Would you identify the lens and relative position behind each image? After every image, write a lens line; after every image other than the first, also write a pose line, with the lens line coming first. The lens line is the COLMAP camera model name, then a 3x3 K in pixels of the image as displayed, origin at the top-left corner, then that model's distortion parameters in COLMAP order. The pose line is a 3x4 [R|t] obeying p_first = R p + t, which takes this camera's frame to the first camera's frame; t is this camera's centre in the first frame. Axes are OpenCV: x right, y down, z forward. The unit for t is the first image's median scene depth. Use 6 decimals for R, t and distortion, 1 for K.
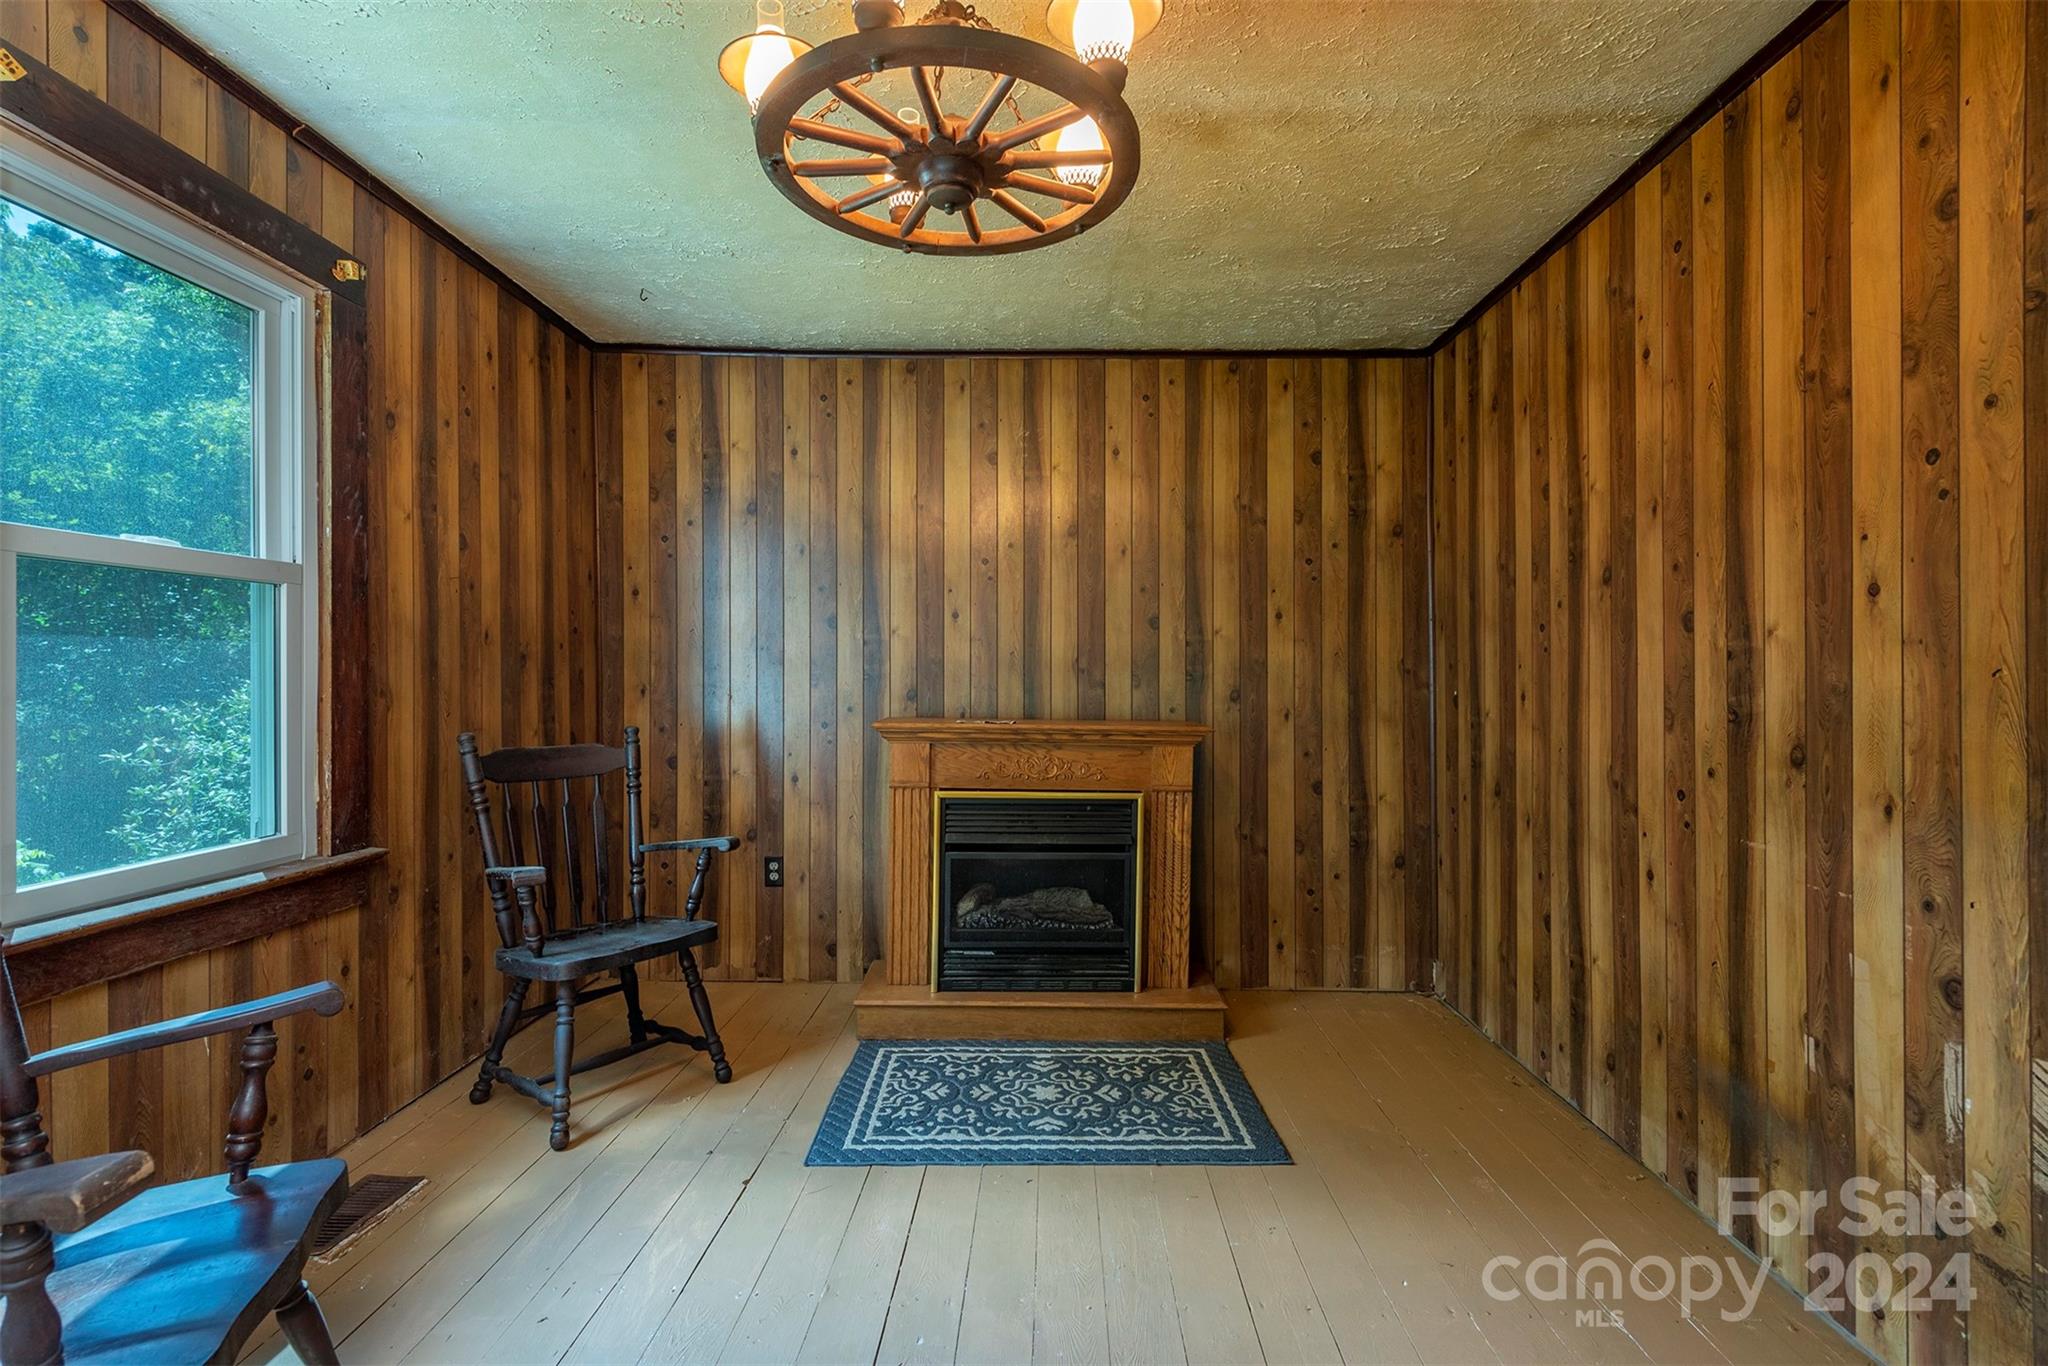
lens RADIAL K [[933.5, 0, 1035.9], [0, 933.5, 670.0], [0, 0, 1]] dist [0.001271, -0.000467]
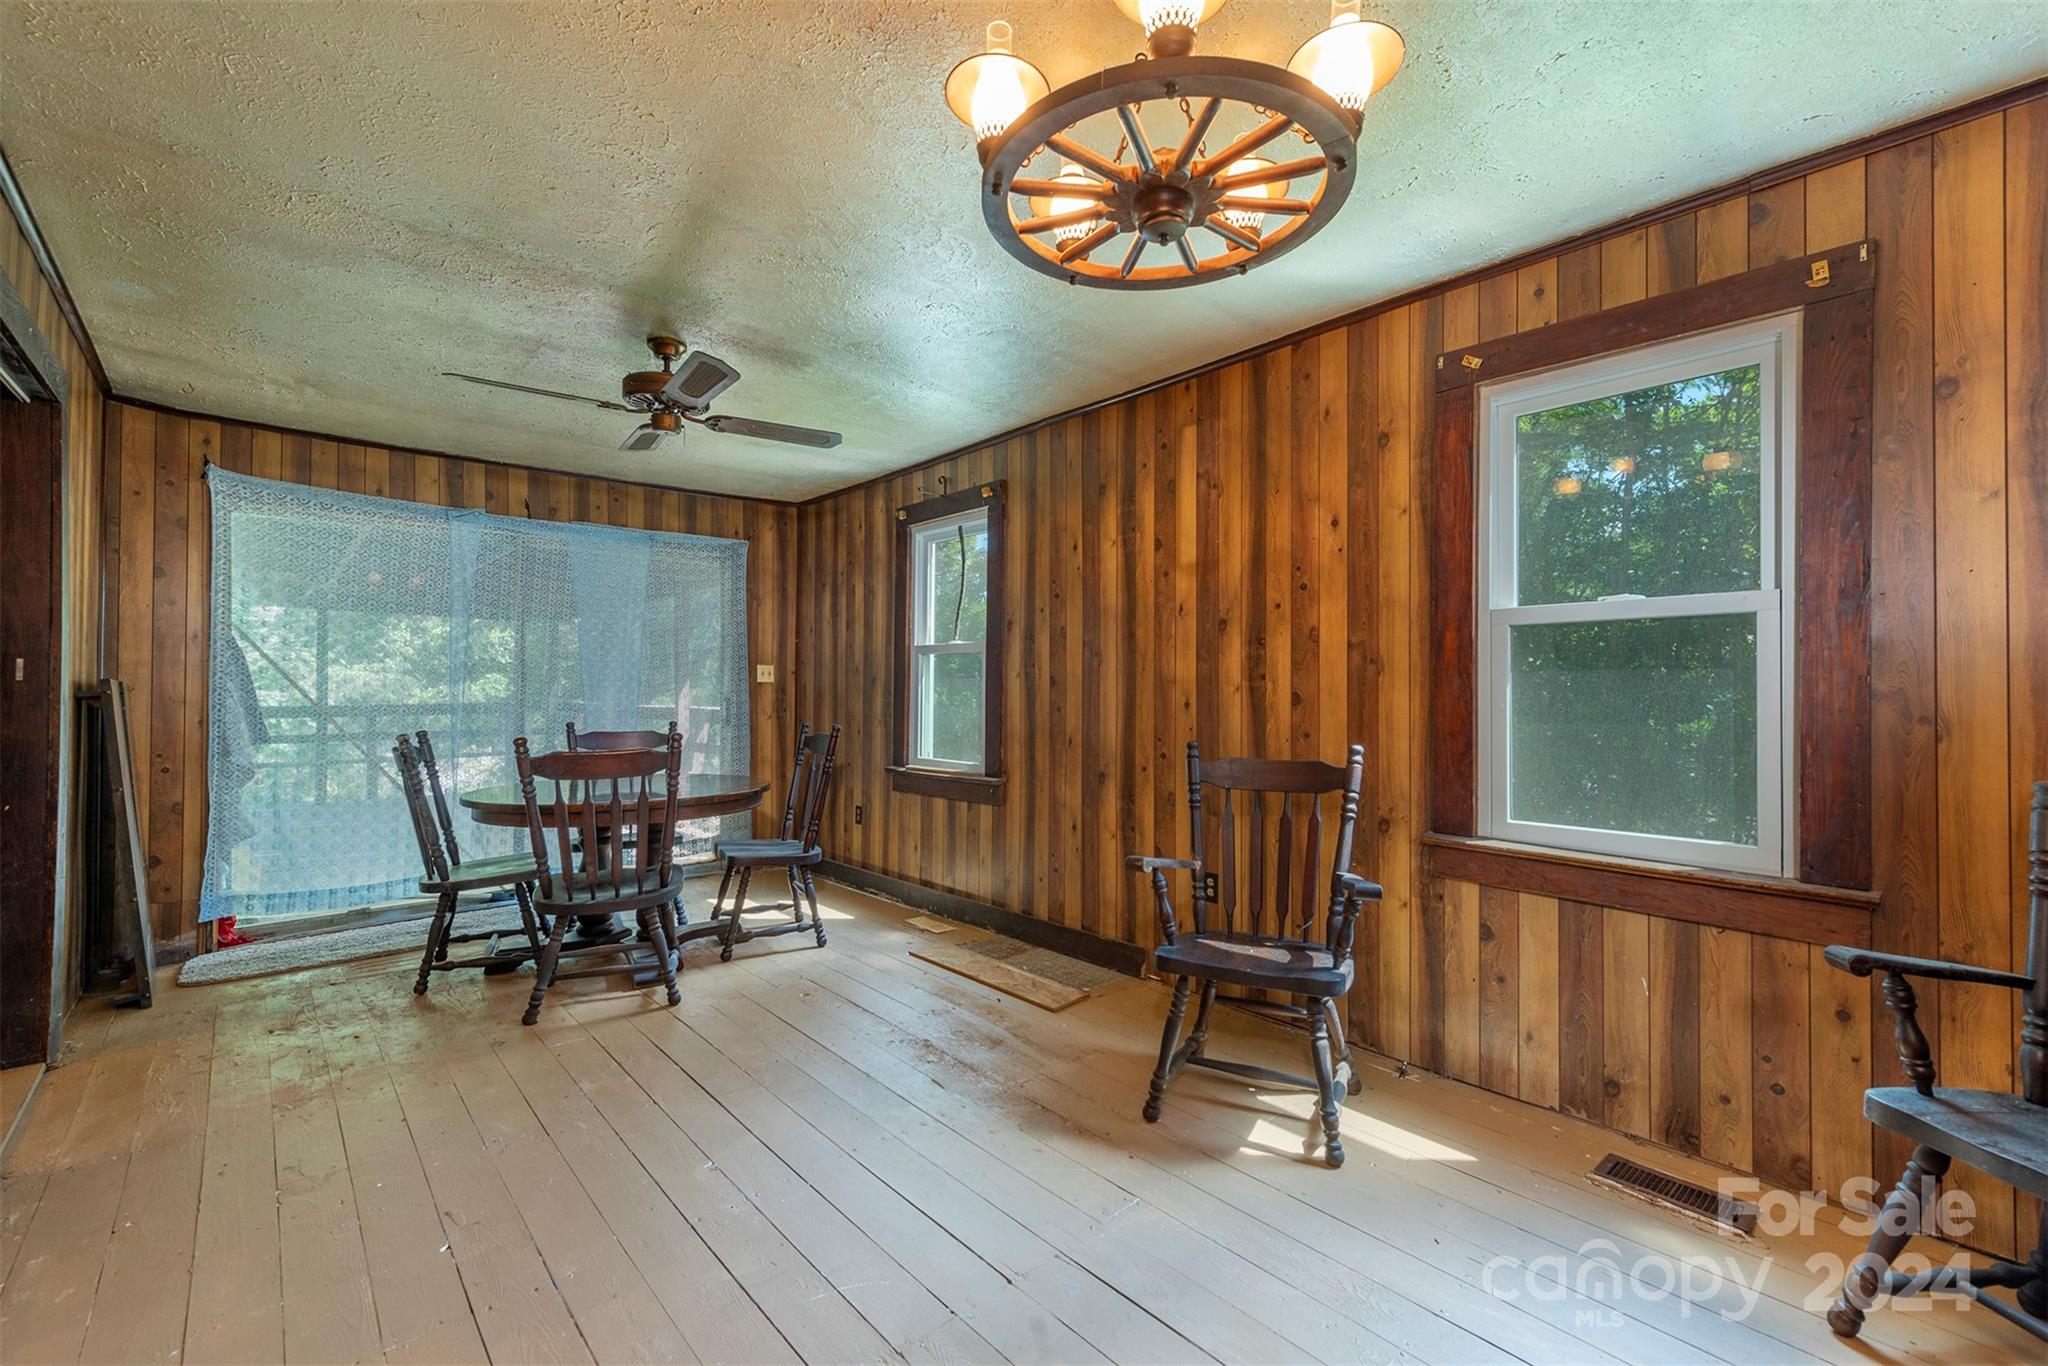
lens RADIAL K [[887.4, 0, 1024.0], [0, 887.4, 683.0], [0, 0, 1]] dist [-0.000611, -0.000086]
pose [[-0.743836, -0.007200, -0.668324, 0.326834], [0.000181, 0.999940, -0.010973, 0.000508], [0.668363, -0.008283, -0.743789, 0.786281]]
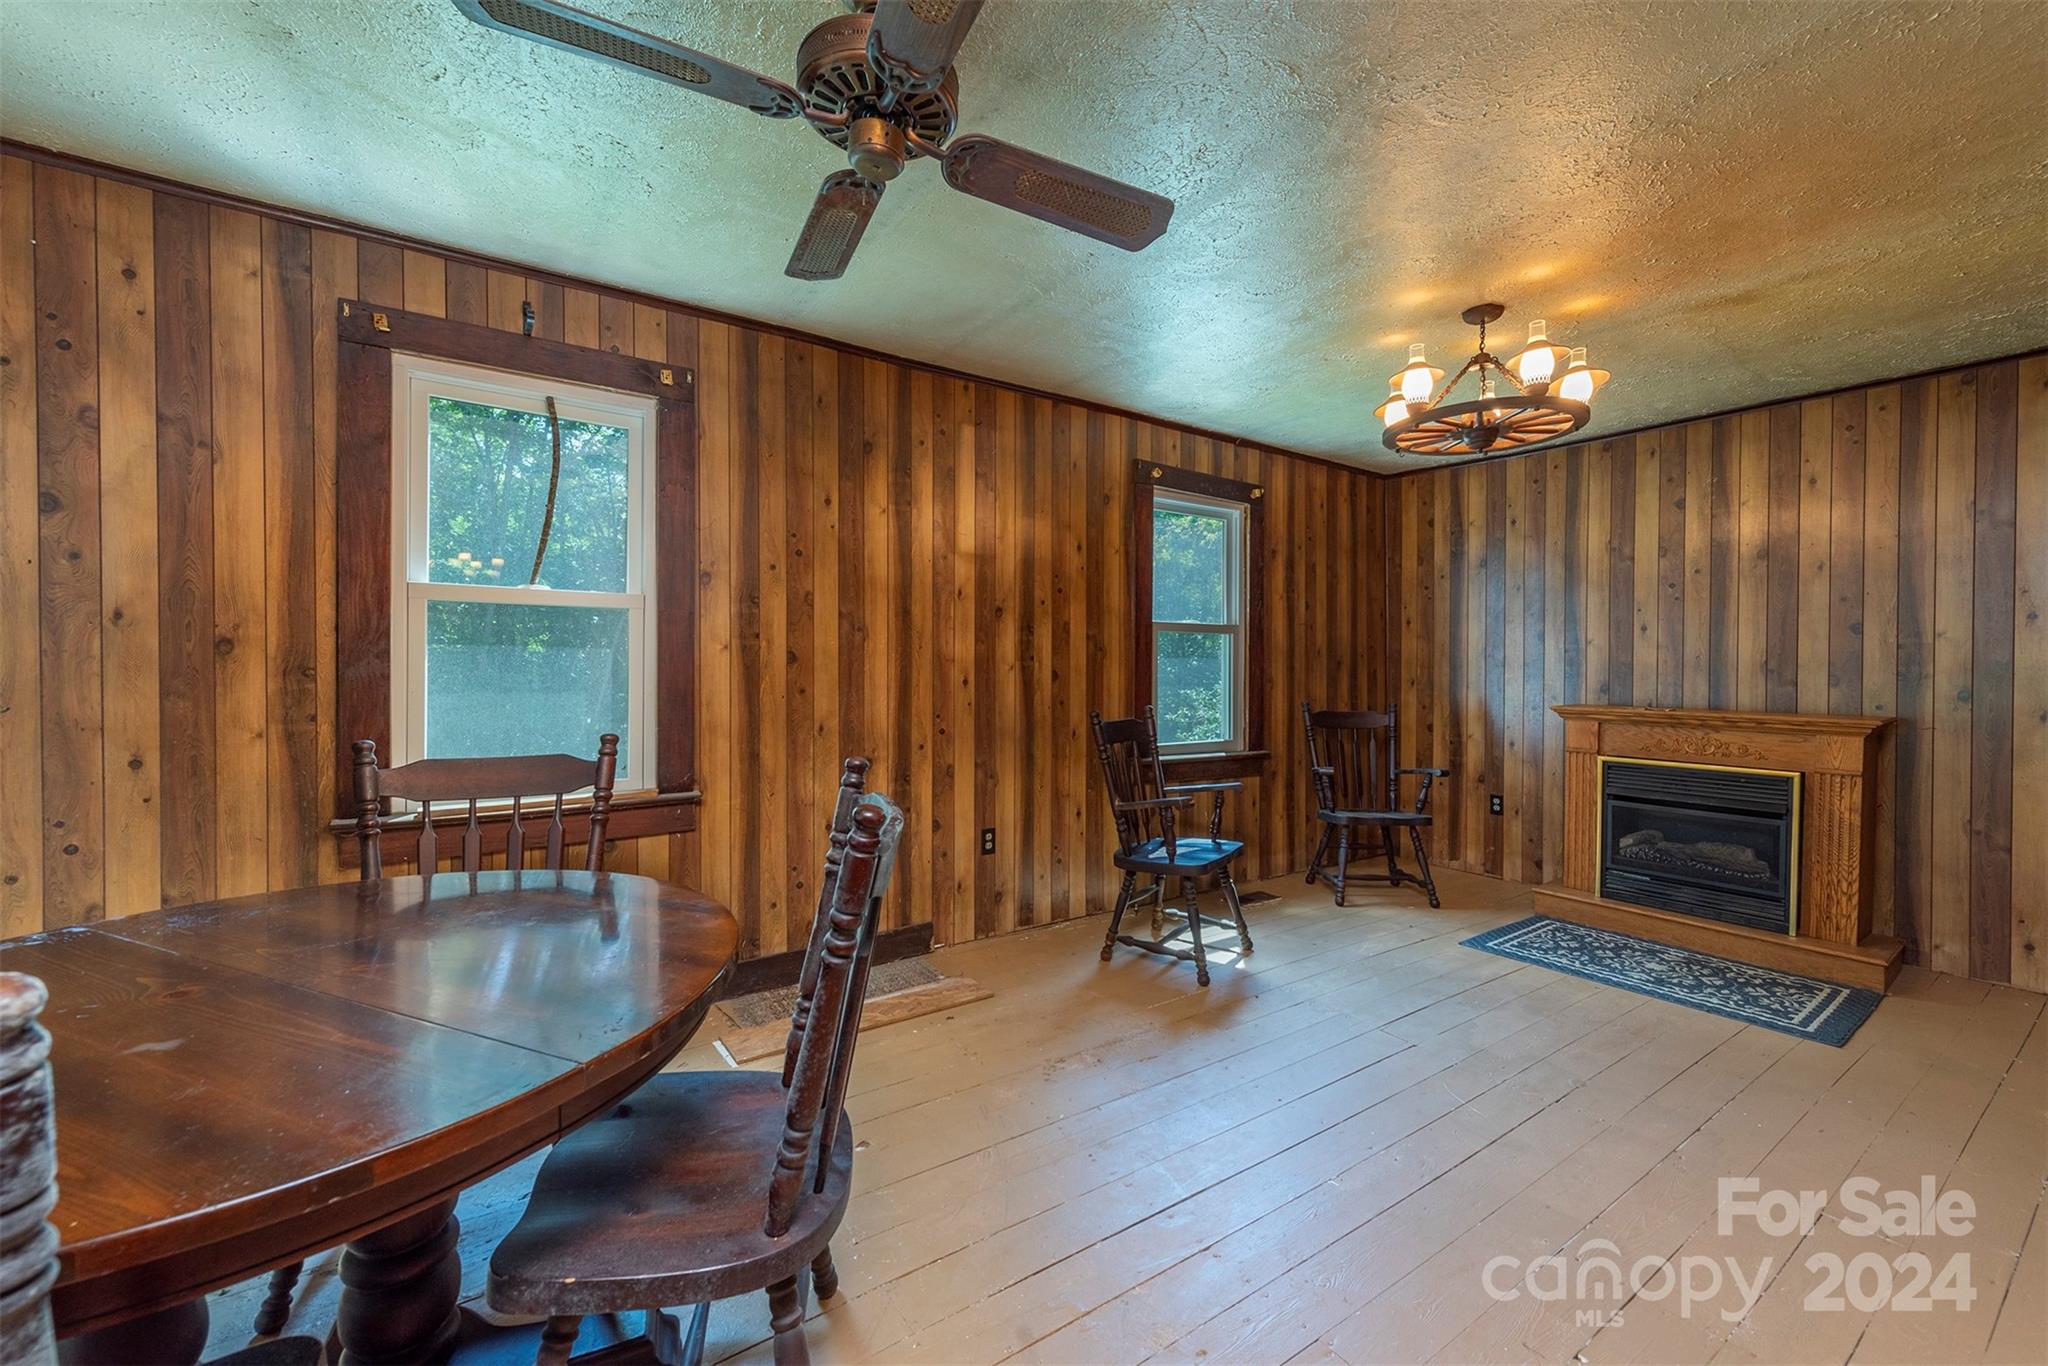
lens RADIAL K [[825.2, 0, 1024.0], [0, 825.2, 683.0], [0, 0, 1]] dist [0.000237, -0.000062]
pose [[0.586449, 0.014172, -0.809862, 0.386090], [-0.000279, 0.999850, 0.017294, -0.002397], [0.809986, -0.009917, 0.586365, -0.436481]]
